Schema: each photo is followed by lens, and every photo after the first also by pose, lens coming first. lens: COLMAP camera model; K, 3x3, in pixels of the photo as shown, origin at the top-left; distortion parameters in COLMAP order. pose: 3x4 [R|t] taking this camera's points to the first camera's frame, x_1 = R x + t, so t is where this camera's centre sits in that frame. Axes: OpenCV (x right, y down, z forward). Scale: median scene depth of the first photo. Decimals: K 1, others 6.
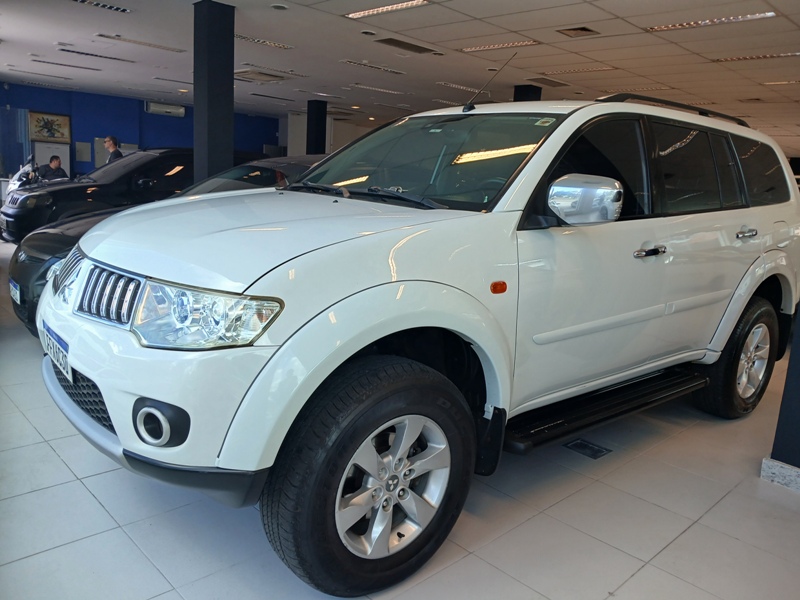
lens RADIAL K [[612.1, 0, 400.6], [0, 612.1, 295.7], [0, 0, 1]] dist [0.068096, -0.113863]
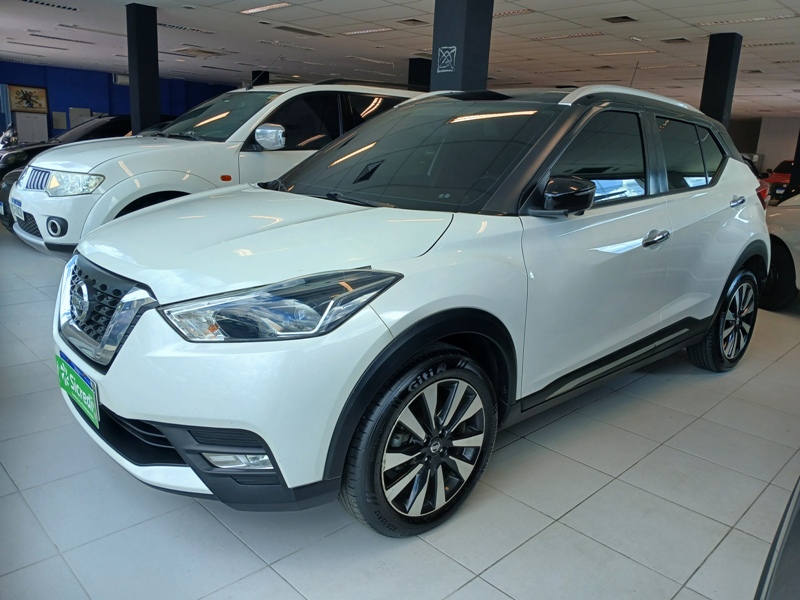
lens RADIAL K [[626.4, 0, 400.0], [0, 626.4, 300.0], [0, 0, 1]] dist [-0.004757, -0.000333]
pose [[0.999904, -0.013772, 0.001204, 0.216047], [0.013684, 0.998373, 0.055363, 0.084551], [-0.001965, -0.055341, 0.998466, -0.335750]]
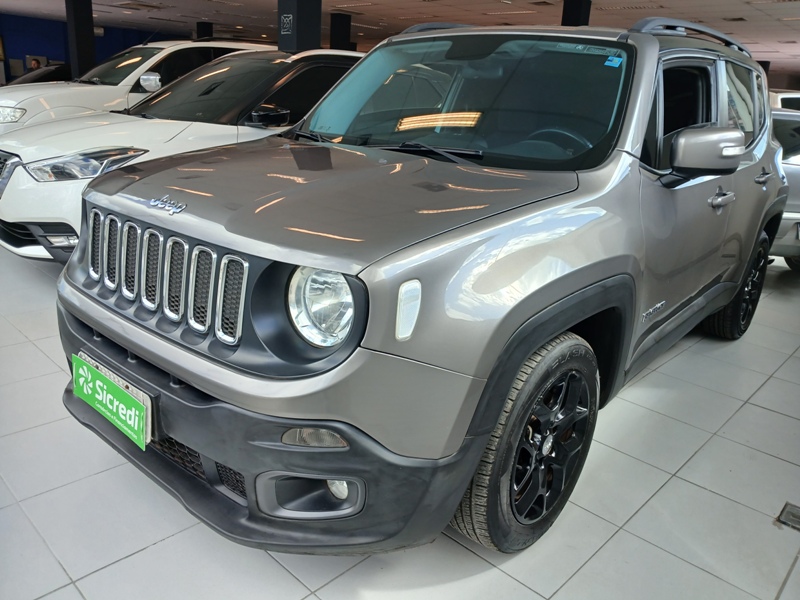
lens RADIAL K [[645.3, 0, 400.0], [0, 645.3, 300.0], [0, 0, 1]] dist [-0.011954, -0.000770]
pose [[0.999747, -0.009382, 0.020459, 0.407012], [0.006911, 0.993031, 0.117648, 0.148234], [-0.021420, -0.117477, 0.992845, -0.611095]]
